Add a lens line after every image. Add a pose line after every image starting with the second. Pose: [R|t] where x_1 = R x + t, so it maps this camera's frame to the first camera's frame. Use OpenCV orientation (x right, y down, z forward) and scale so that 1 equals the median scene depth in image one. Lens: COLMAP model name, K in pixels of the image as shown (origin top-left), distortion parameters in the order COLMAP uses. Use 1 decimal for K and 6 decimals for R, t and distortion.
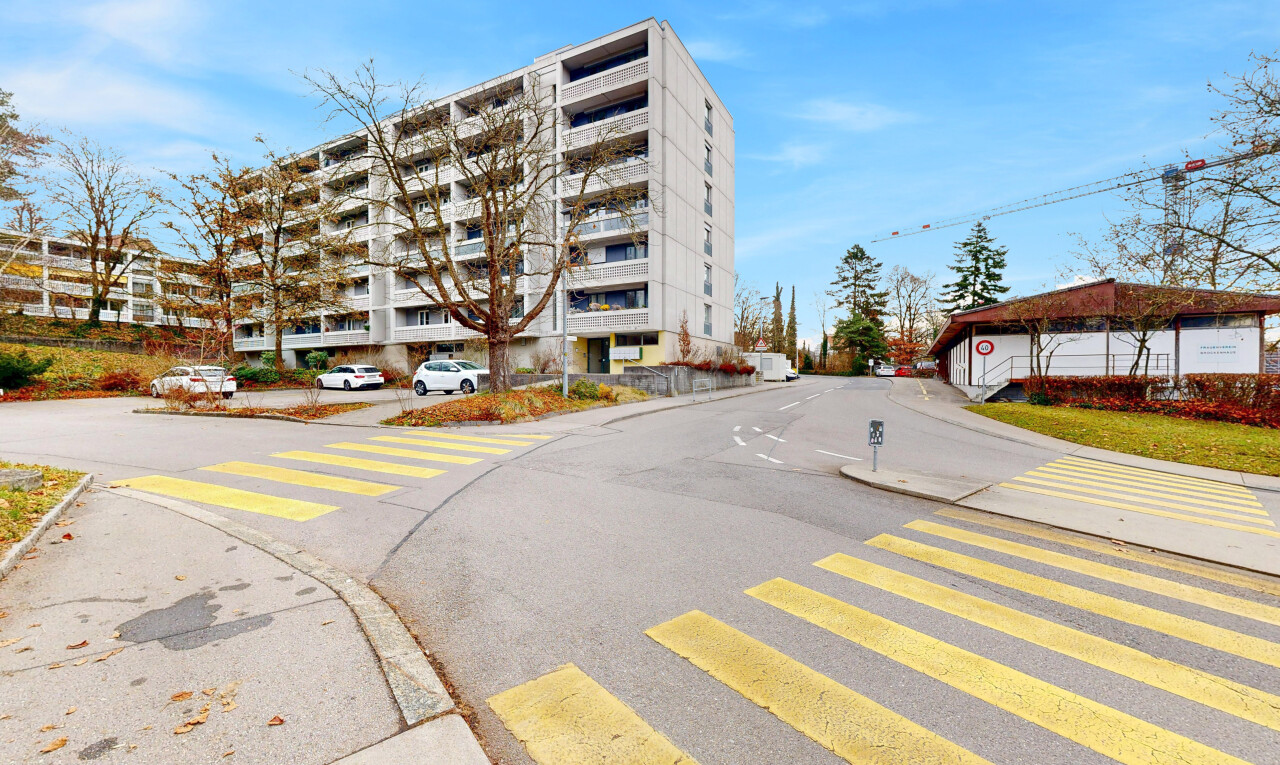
lens RADIAL K [[607.8, 0, 640.0], [0, 607.8, 382.5], [0, 0, 1]] dist [0.001490, 0.000097]
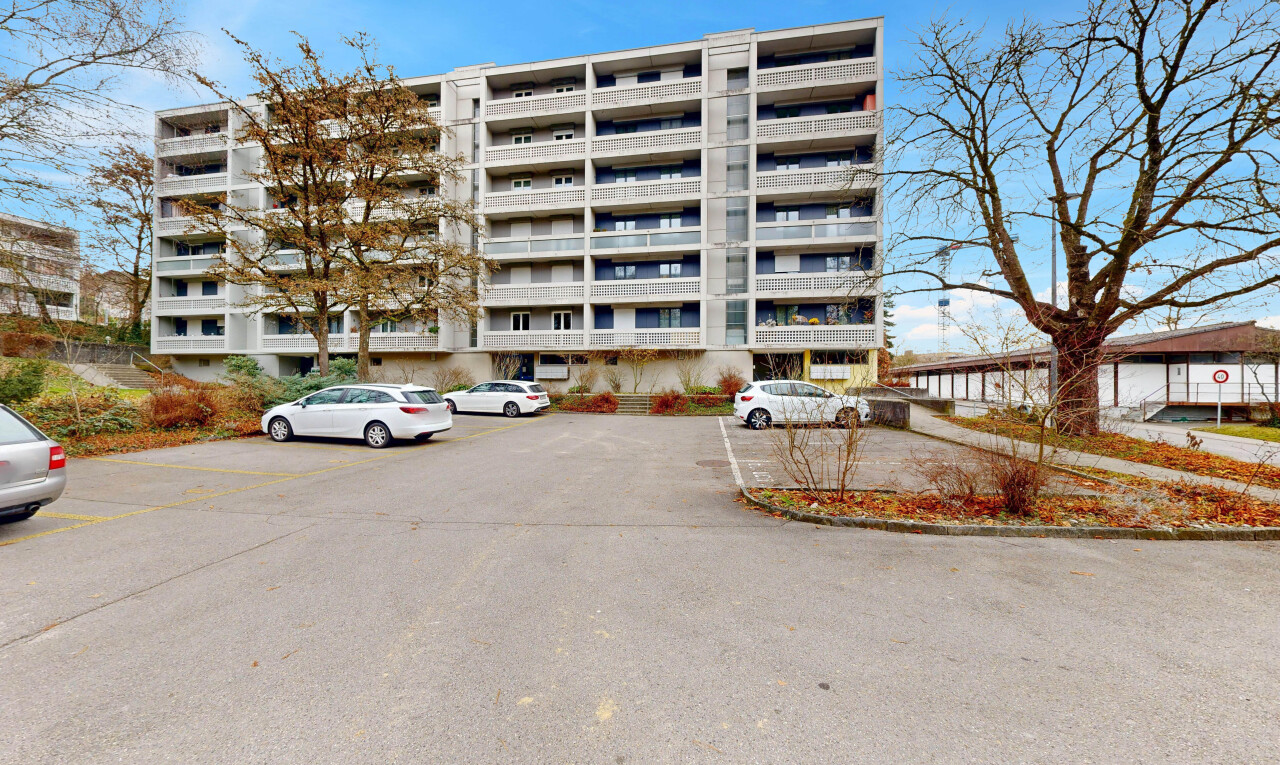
lens RADIAL K [[497.4, 0, 640.0], [0, 497.4, 382.5], [0, 0, 1]] dist [-0.000964, -0.000108]
pose [[0.927270, 0.010874, 0.374236, -0.538540], [-0.005195, 0.999856, -0.016179, -0.017451], [-0.374357, 0.013058, 0.927193, 0.384416]]
